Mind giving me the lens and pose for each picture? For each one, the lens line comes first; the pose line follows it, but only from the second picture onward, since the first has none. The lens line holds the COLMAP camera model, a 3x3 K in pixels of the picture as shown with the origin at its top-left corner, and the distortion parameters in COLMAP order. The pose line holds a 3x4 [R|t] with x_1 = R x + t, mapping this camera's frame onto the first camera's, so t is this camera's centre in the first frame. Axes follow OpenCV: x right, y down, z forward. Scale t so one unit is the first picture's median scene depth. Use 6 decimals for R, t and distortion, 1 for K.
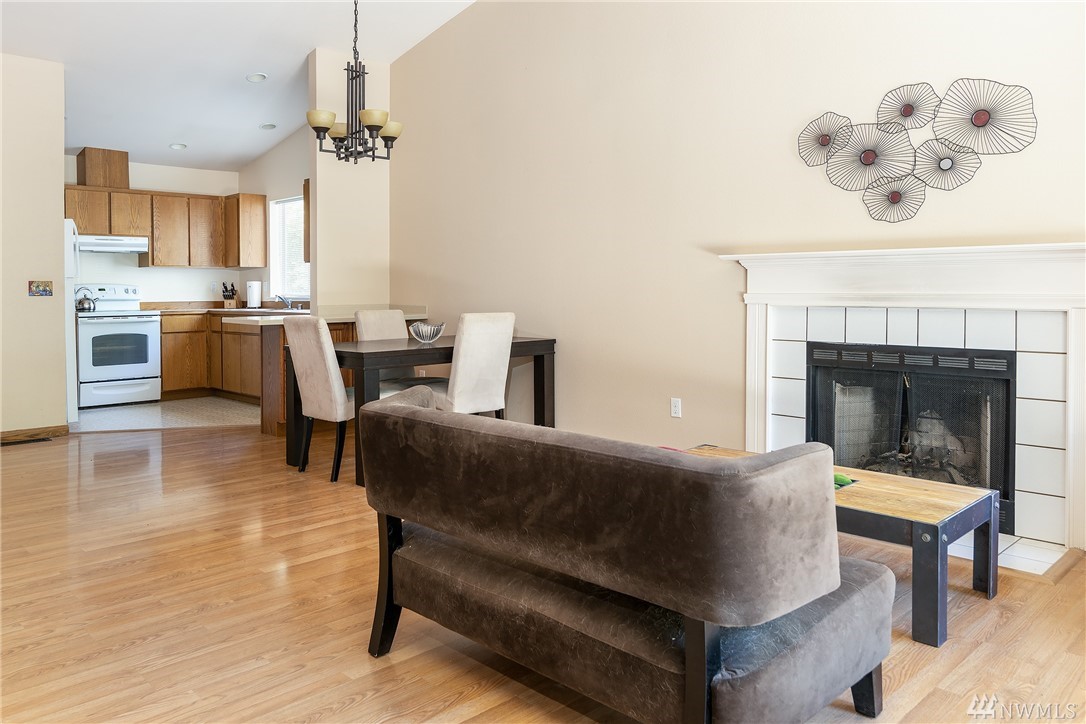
lens RADIAL K [[794.9, 0, 492.2], [0, 794.9, 307.4], [0, 0, 1]] dist [-0.001372, -0.001550]
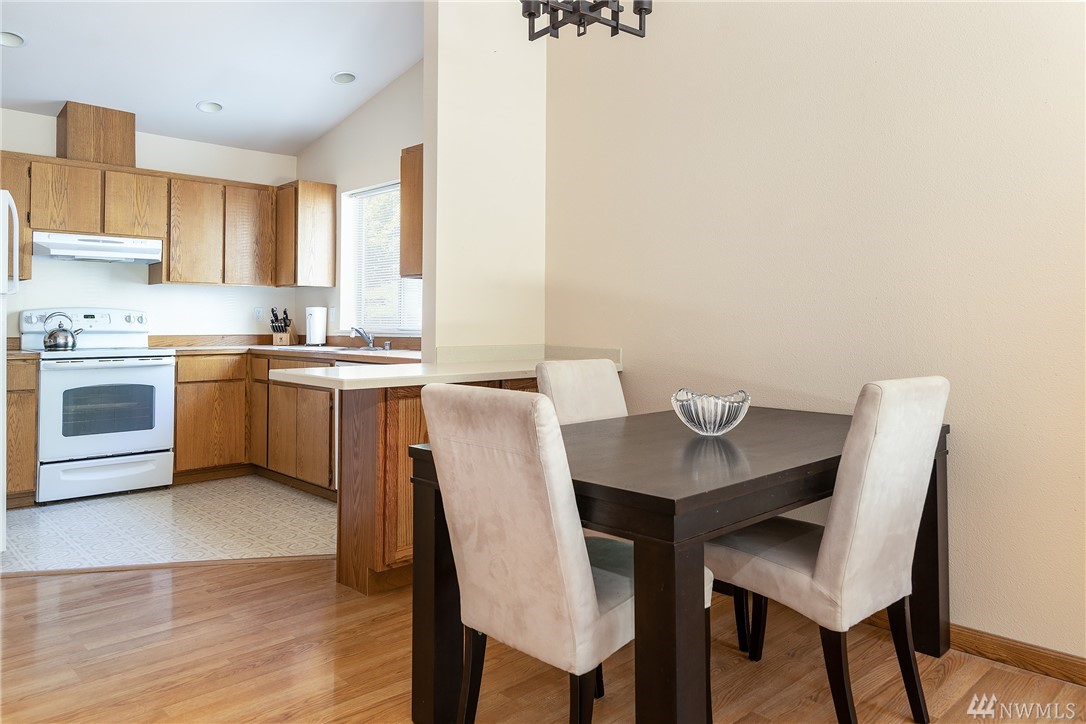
lens RADIAL K [[762.8, 0, 543.6], [0, 762.8, 311.6], [0, 0, 1]] dist [0.001006, 0.002015]
pose [[0.999808, 0.010231, 0.016698, -0.121218], [-0.009617, 0.999290, -0.036439, -0.006810], [-0.017059, 0.036271, 0.999196, 0.355708]]
